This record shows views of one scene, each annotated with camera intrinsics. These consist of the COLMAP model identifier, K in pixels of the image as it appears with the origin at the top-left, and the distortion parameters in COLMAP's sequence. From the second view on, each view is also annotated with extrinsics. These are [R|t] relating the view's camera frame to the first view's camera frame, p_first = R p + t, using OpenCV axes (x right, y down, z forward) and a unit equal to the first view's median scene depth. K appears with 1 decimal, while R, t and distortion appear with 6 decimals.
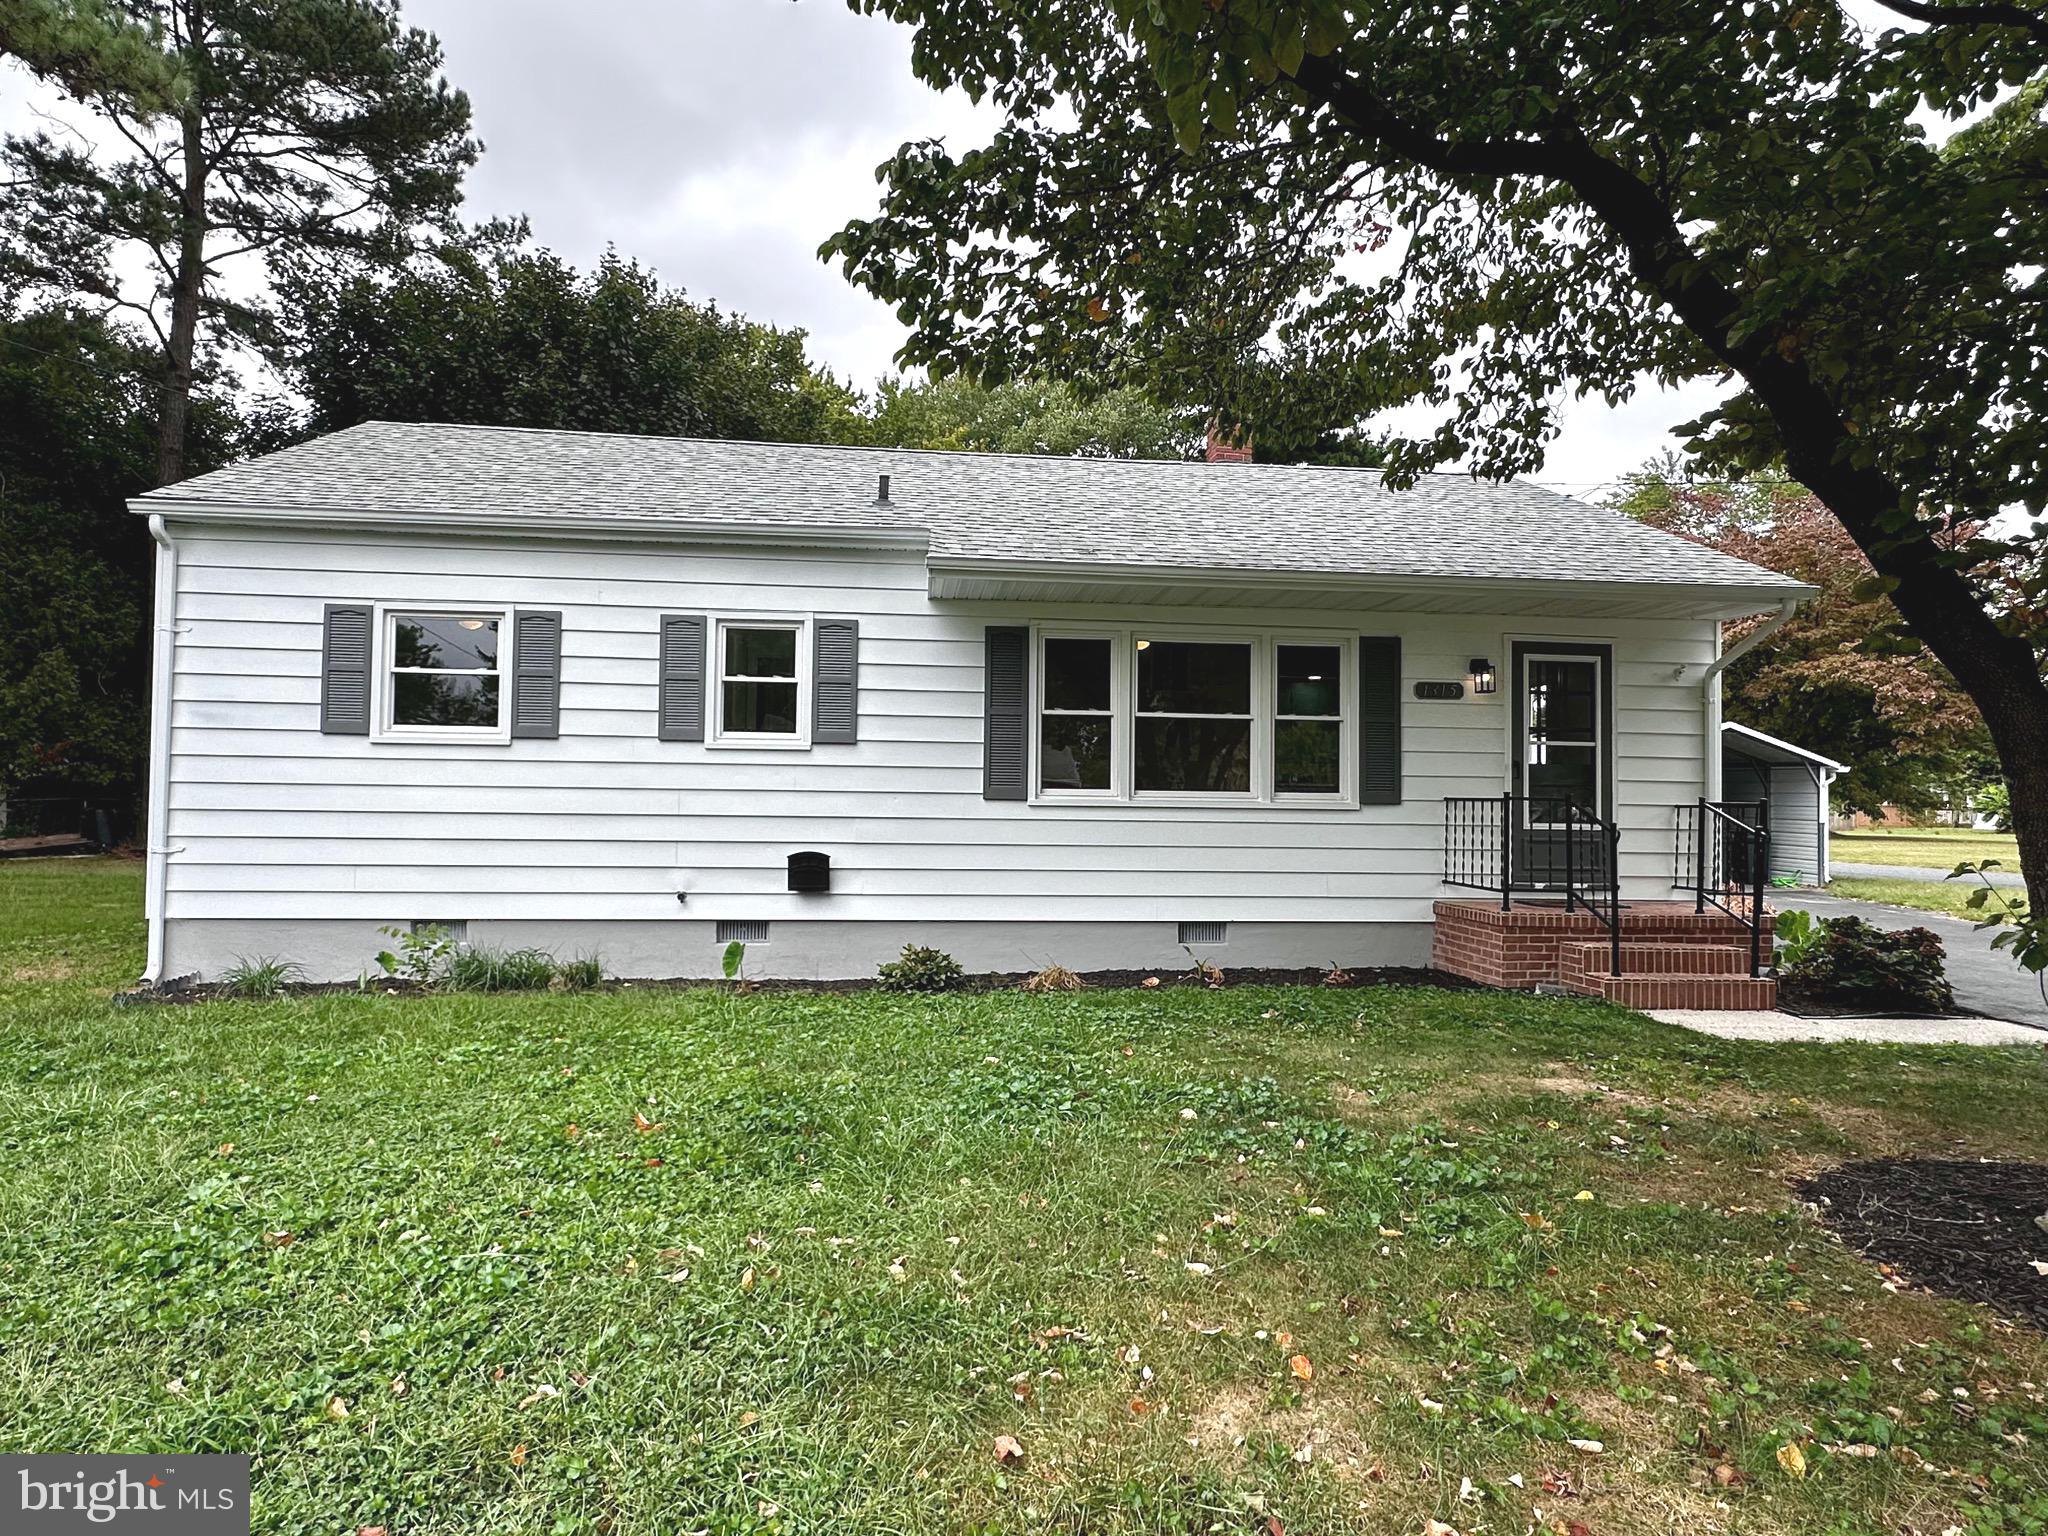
lens RADIAL K [[1199.3, 0, 1019.7], [0, 1199.3, 772.6], [0, 0, 1]] dist [-0.000311, -0.000436]
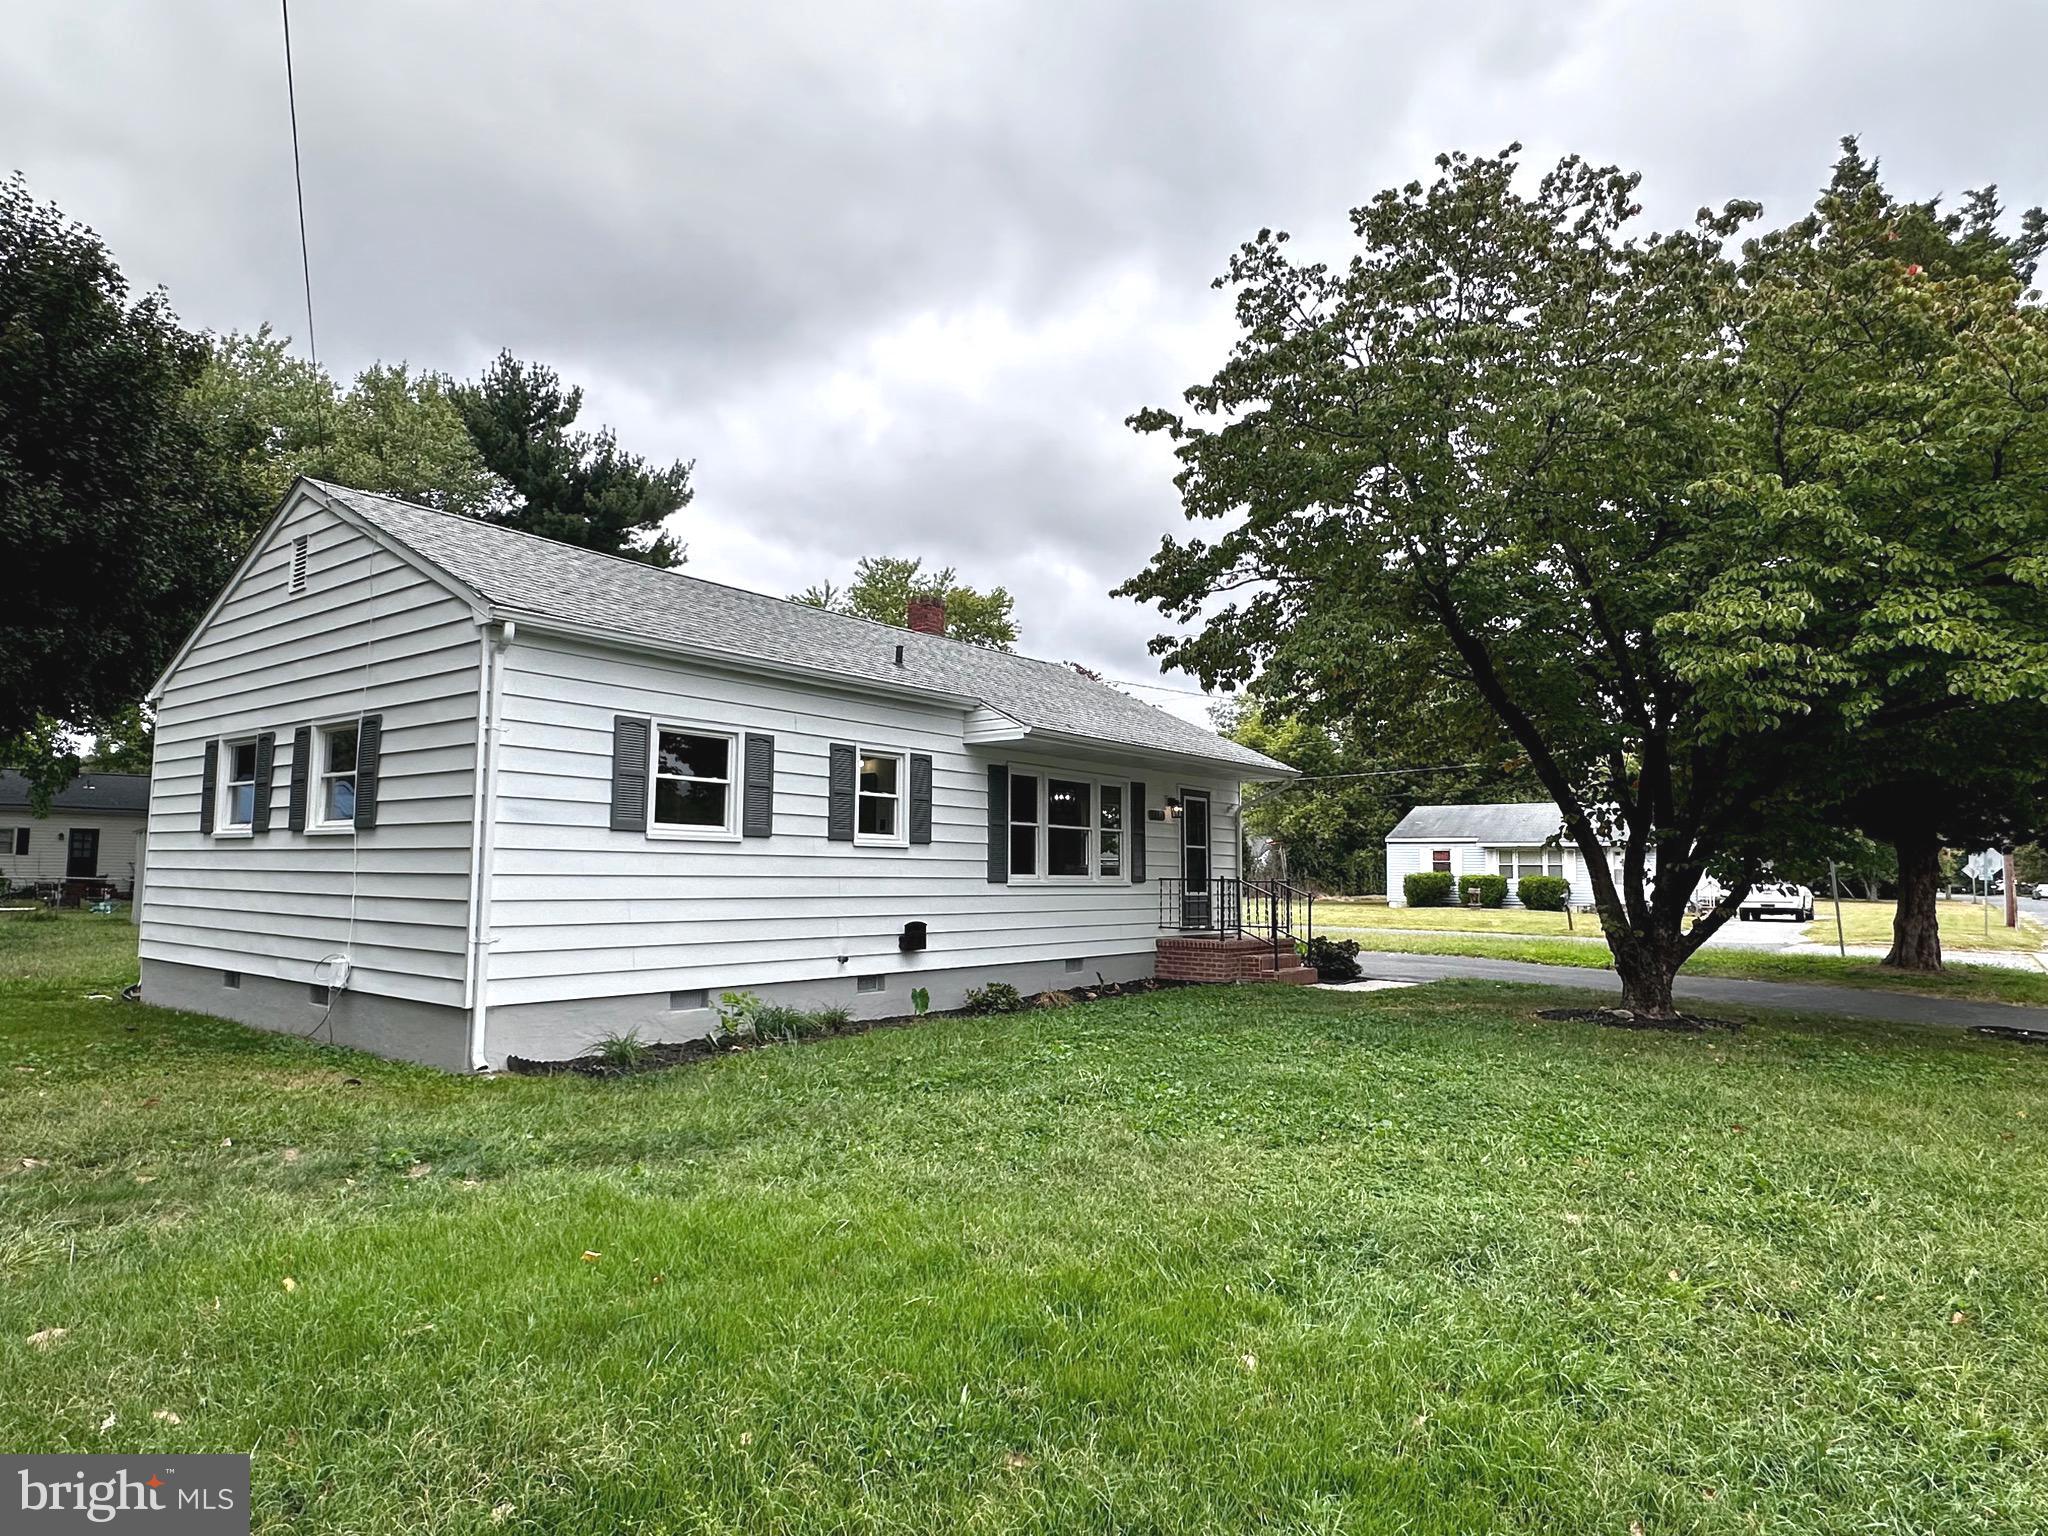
lens RADIAL K [[1199.3, 0, 1035.2], [0, 1199.3, 768.8], [0, 0, 1]] dist [-0.000311, -0.000436]
pose [[0.689956, 0.058246, 0.721504, -1.087234], [-0.018630, 0.997856, -0.062740, -0.025953], [-0.723612, 0.029846, 0.689562, -0.062737]]
